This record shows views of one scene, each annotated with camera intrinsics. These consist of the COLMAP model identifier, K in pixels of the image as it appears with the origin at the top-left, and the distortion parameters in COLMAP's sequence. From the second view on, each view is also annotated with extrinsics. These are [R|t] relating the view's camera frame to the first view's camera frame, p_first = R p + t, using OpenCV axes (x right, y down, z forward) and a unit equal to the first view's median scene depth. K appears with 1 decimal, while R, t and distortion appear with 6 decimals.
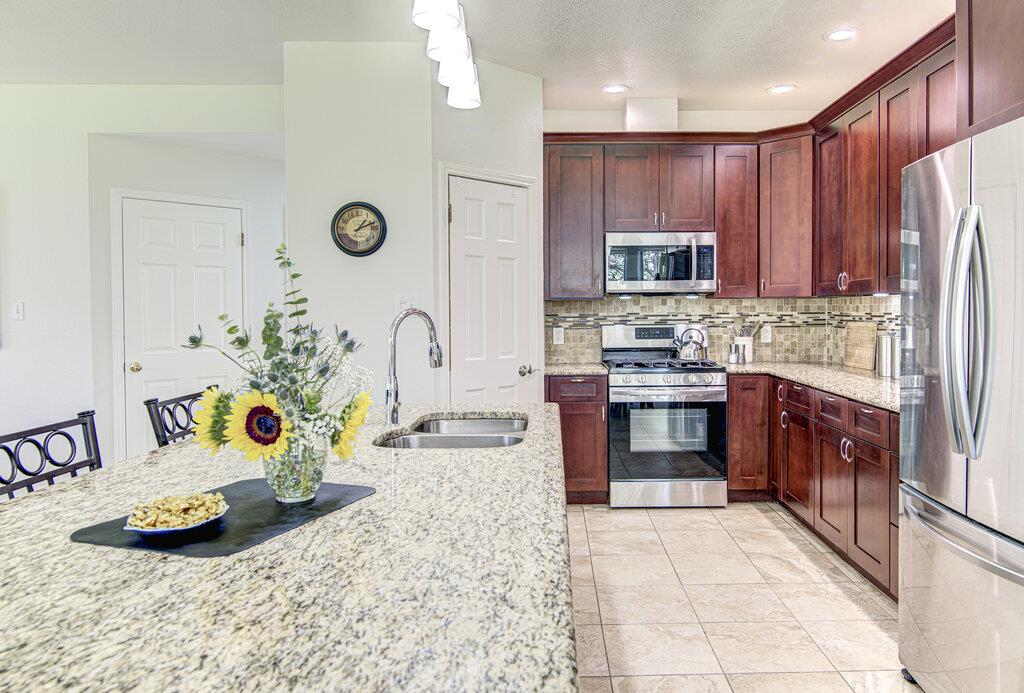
lens RADIAL K [[698.5, 0, 567.2], [0, 698.5, 320.9], [0, 0, 1]] dist [0.005192, 0.000388]
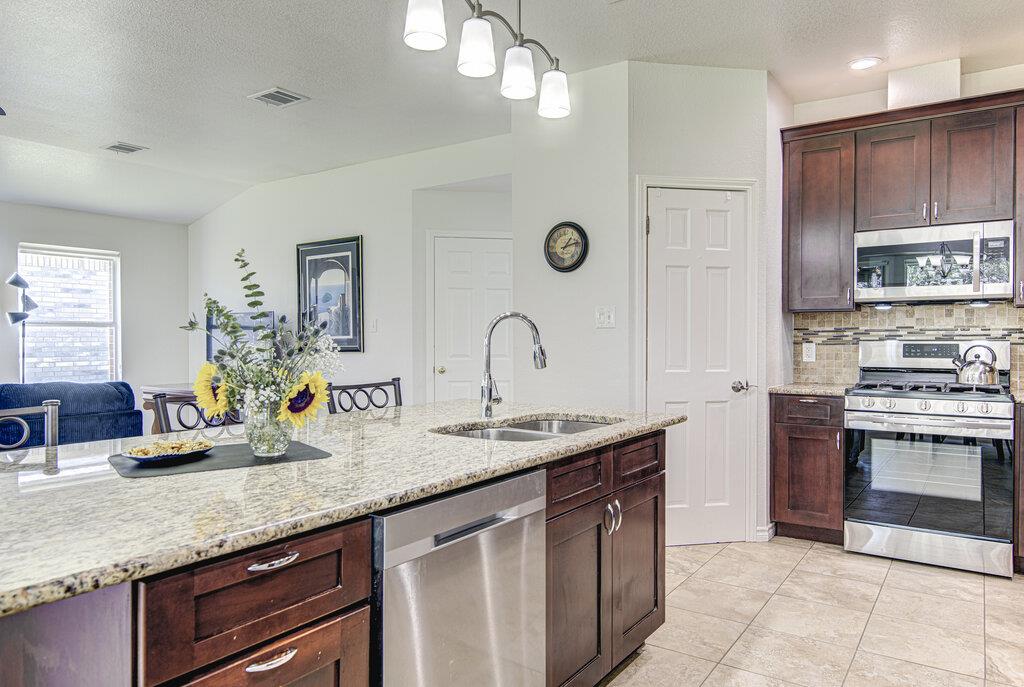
lens RADIAL K [[670.4, 0, 515.7], [0, 670.4, 340.2], [0, 0, 1]] dist [-0.002252, -0.002711]
pose [[0.814220, 0.007879, -0.580503, 0.200345], [-0.012282, 0.999918, -0.003656, 0.015274], [0.580426, 0.010107, 0.814250, 0.086002]]
